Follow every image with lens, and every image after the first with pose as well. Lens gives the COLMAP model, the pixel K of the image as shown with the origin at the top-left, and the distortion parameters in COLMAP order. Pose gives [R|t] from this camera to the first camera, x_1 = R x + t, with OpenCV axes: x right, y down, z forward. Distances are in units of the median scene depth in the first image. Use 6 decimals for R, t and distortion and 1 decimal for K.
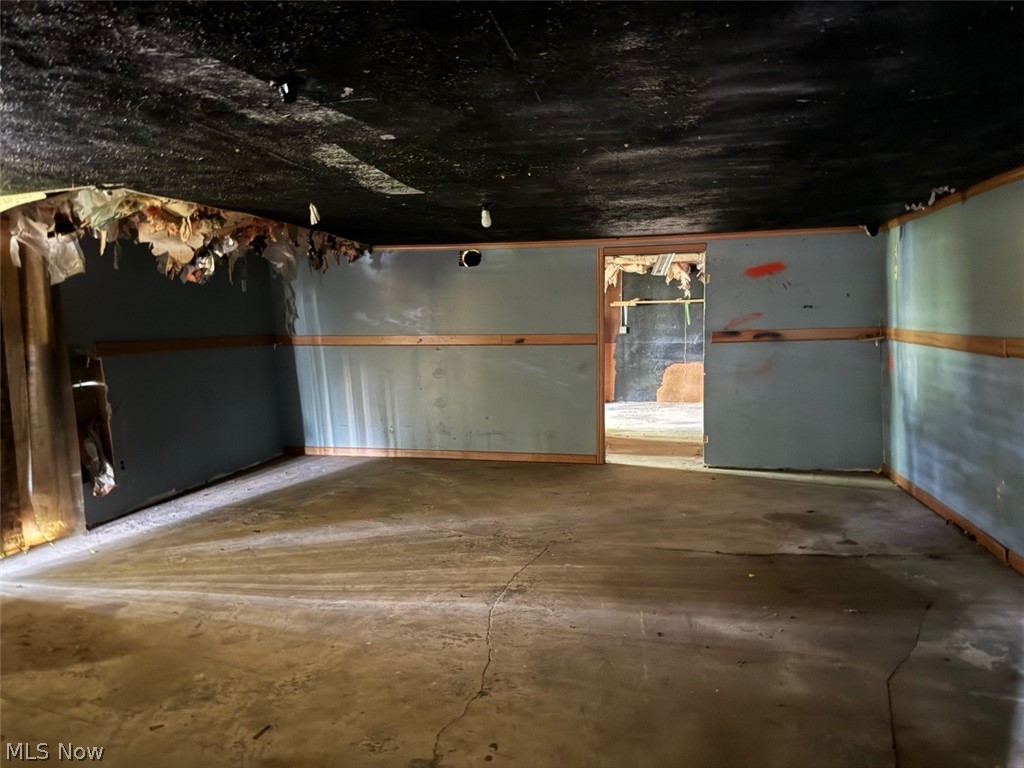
lens RADIAL K [[710.0, 0, 509.1], [0, 710.0, 382.4], [0, 0, 1]] dist [0.130965, -0.204616]
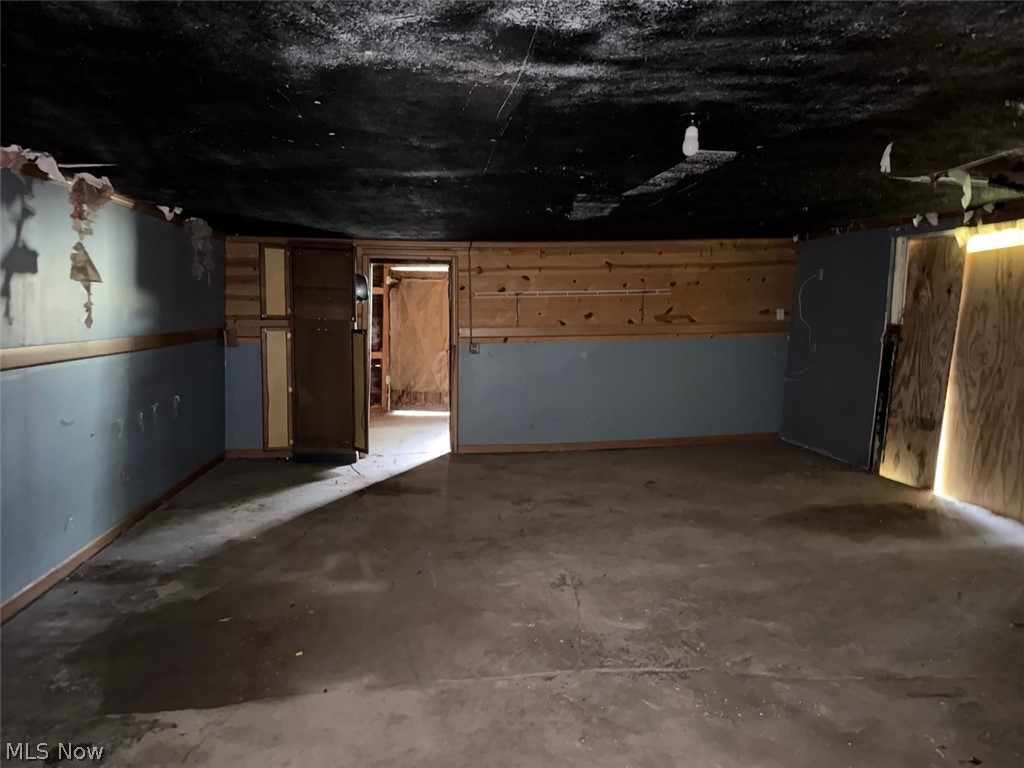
lens RADIAL K [[710.0, 0, 509.1], [0, 710.0, 382.4], [0, 0, 1]] dist [0.130965, -0.204616]
pose [[-0.947366, 0.061165, -0.314255, 0.426510], [-0.008903, 0.976167, 0.216837, -0.234522], [0.320028, 0.208222, -0.924243, 2.119717]]
